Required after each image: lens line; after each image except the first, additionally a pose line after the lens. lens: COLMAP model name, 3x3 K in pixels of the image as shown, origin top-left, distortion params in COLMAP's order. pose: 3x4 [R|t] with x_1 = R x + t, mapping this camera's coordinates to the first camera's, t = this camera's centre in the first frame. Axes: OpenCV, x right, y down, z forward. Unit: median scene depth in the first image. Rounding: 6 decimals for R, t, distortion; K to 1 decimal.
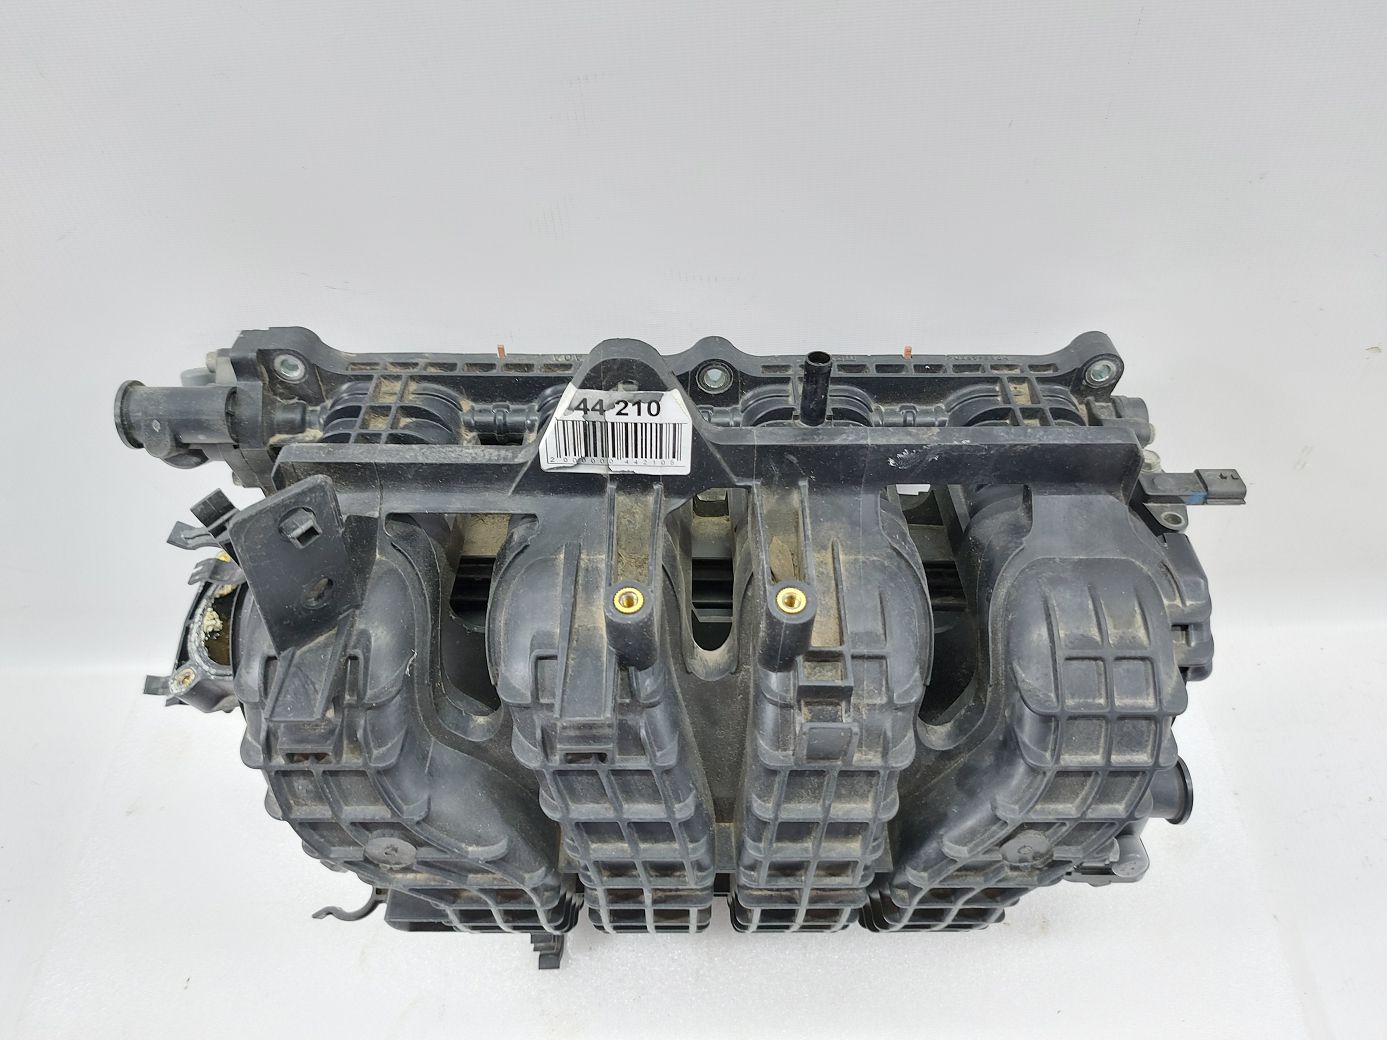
lens RADIAL K [[983.6, 0, 683.7], [0, 983.6, 385.7], [0, 0, 1]] dist [0.066874, -0.110199]
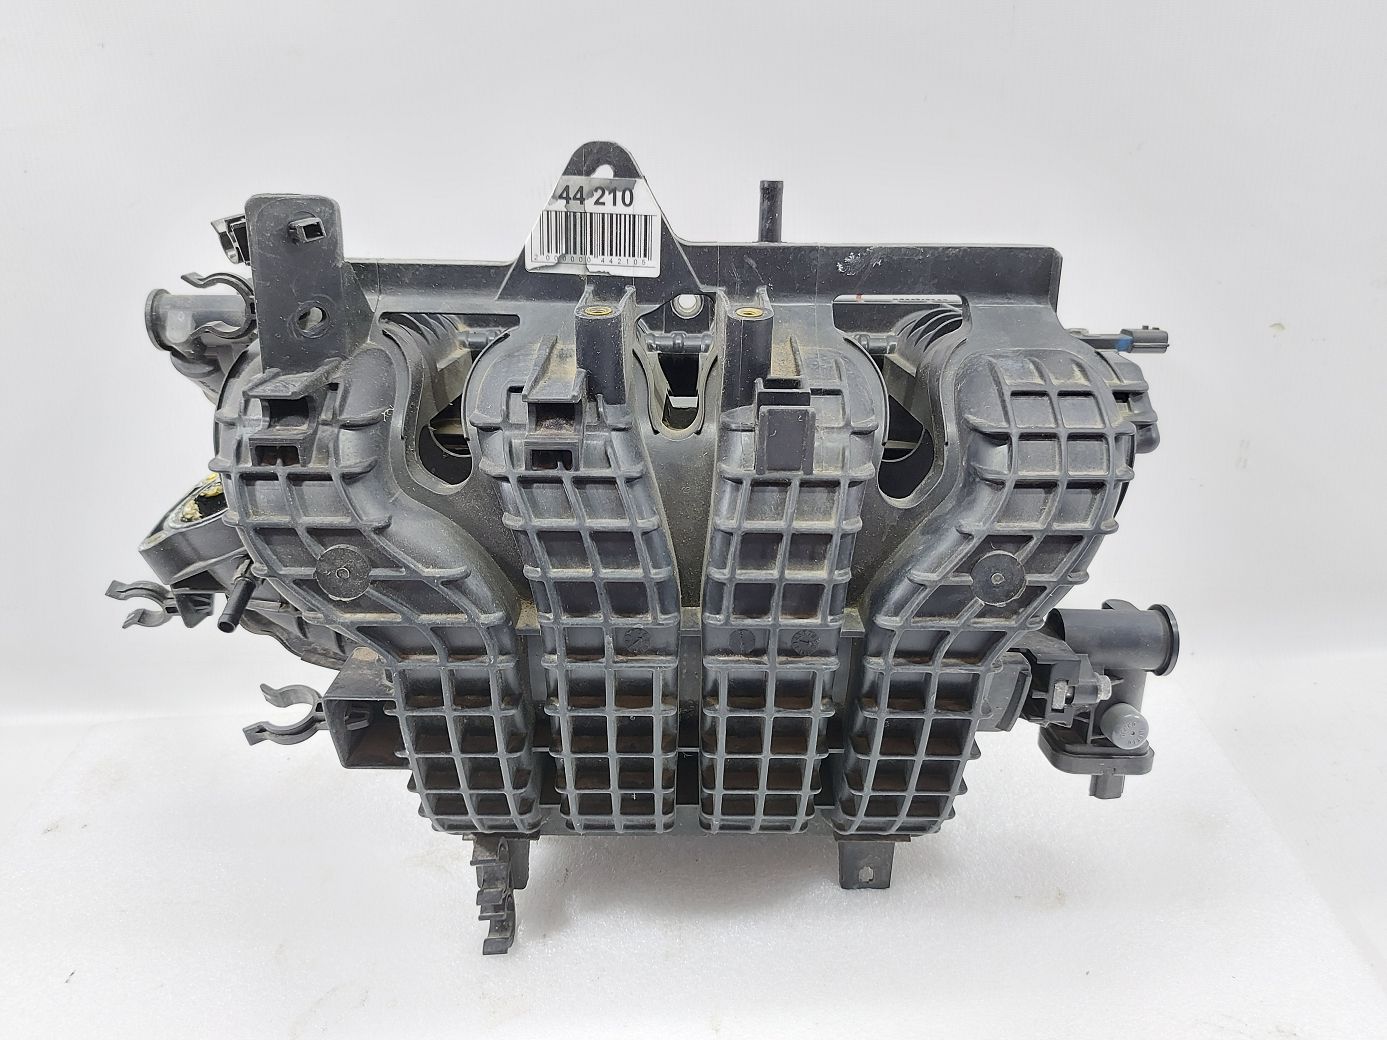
lens RADIAL K [[957.3, 0, 693.5], [0, 957.3, 520.0], [0, 0, 1]] dist [0.060029, -0.102832]
pose [[0.999962, 0.005847, 0.006470, 0.040768], [-0.002893, 0.922331, -0.386390, 0.791215], [-0.008227, 0.386356, 0.922313, 0.110867]]
